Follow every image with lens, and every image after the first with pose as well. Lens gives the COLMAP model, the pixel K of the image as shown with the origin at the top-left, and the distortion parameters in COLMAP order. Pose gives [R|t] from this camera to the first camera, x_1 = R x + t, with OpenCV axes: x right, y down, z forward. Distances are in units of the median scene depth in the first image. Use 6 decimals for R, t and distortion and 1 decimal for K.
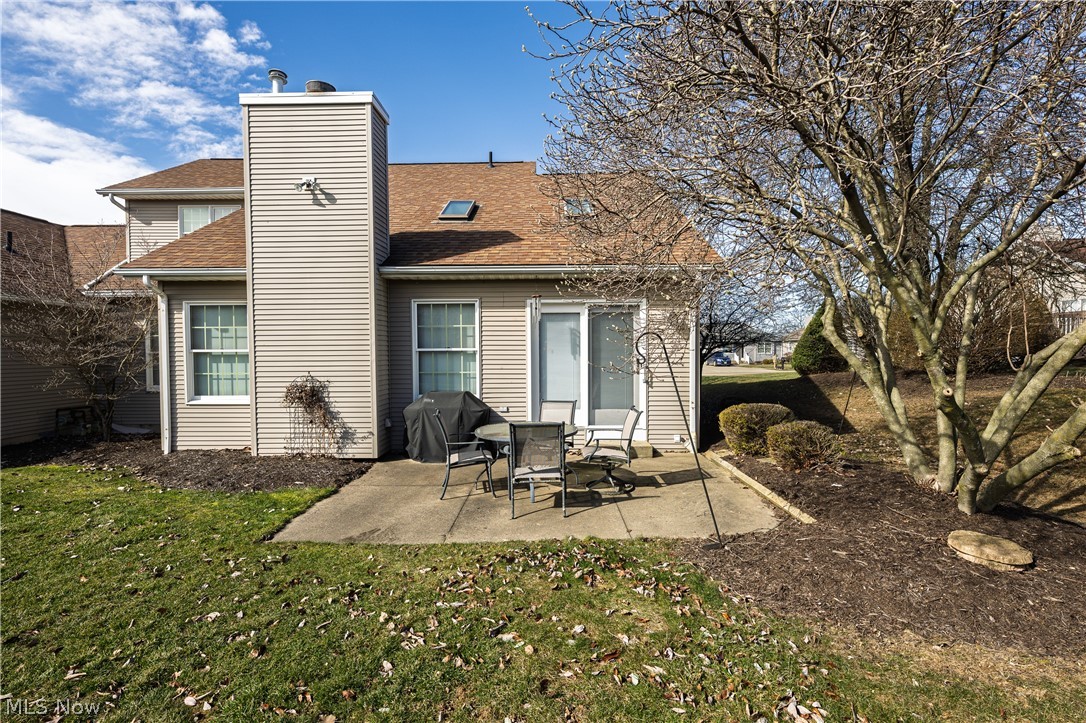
lens RADIAL K [[476.1, 0, 540.8], [0, 476.1, 361.9], [0, 0, 1]] dist [0.003207, 0.000161]
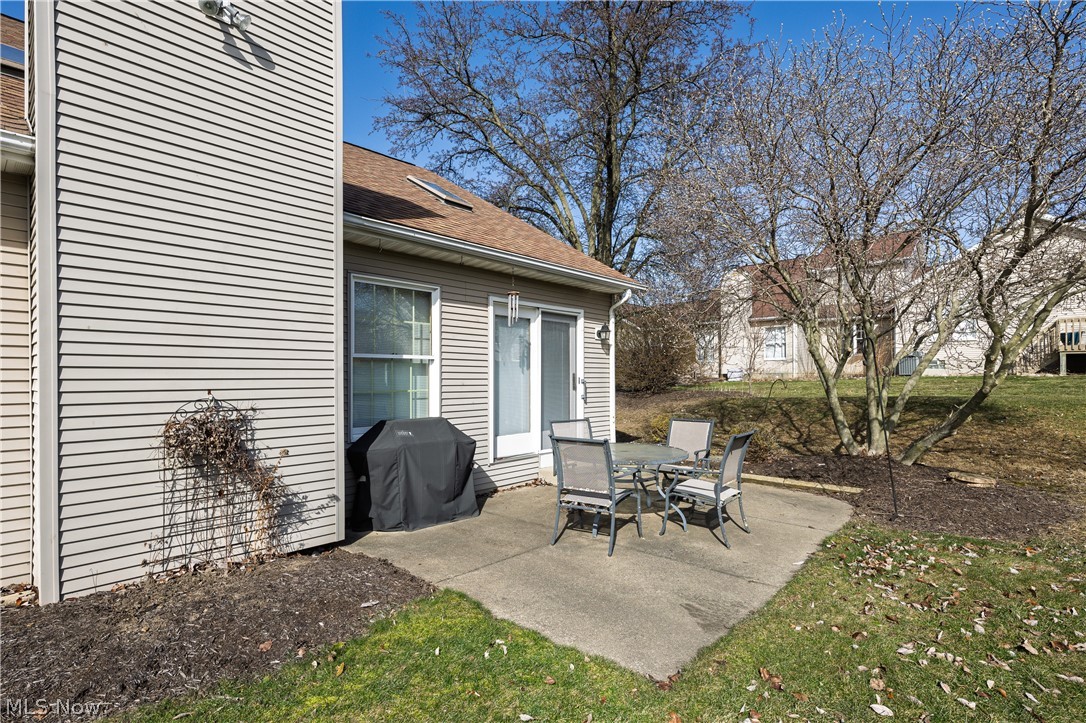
lens RADIAL K [[511.9, 0, 539.8], [0, 511.9, 378.4], [0, 0, 1]] dist [0.003475, -0.000028]
pose [[0.684916, 0.002309, 0.728619, -0.633336], [0.017504, 0.999654, -0.019623, 0.024141], [-0.728412, 0.026194, 0.684638, 0.399706]]
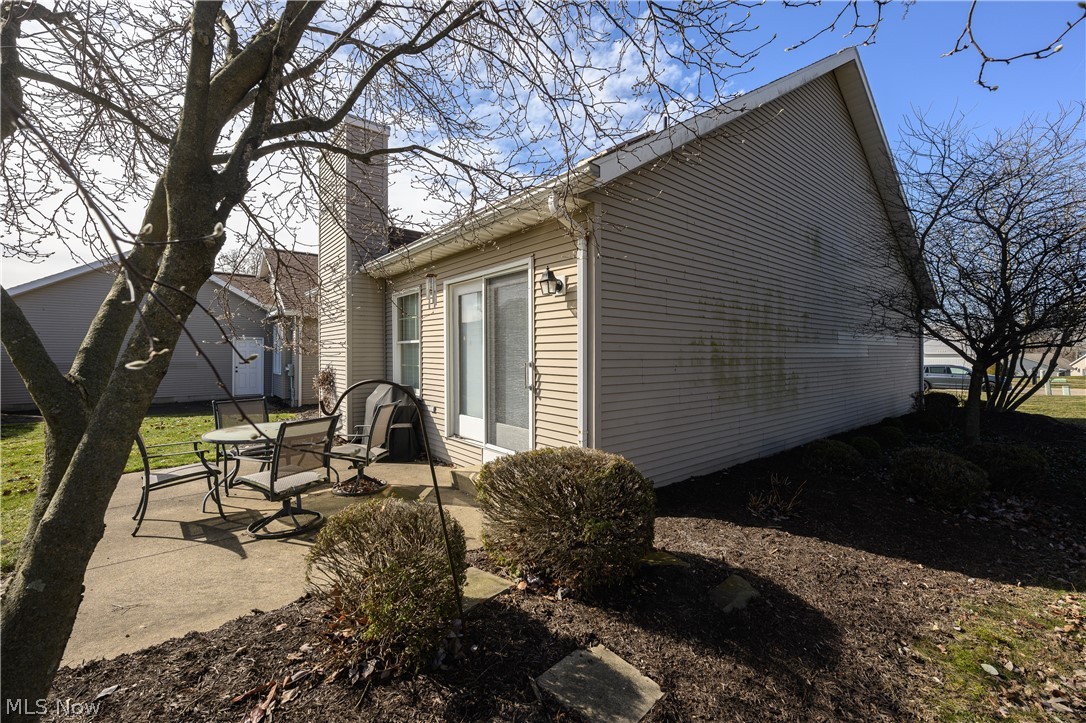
lens RADIAL K [[433.6, 0, 543.4], [0, 433.6, 357.0], [0, 0, 1]] dist [0.001669, 0.000080]
pose [[0.633073, 0.011189, -0.774011, 0.728392], [-0.014348, 0.999893, 0.002719, -0.001627], [0.773959, 0.009384, 0.633166, 0.707038]]
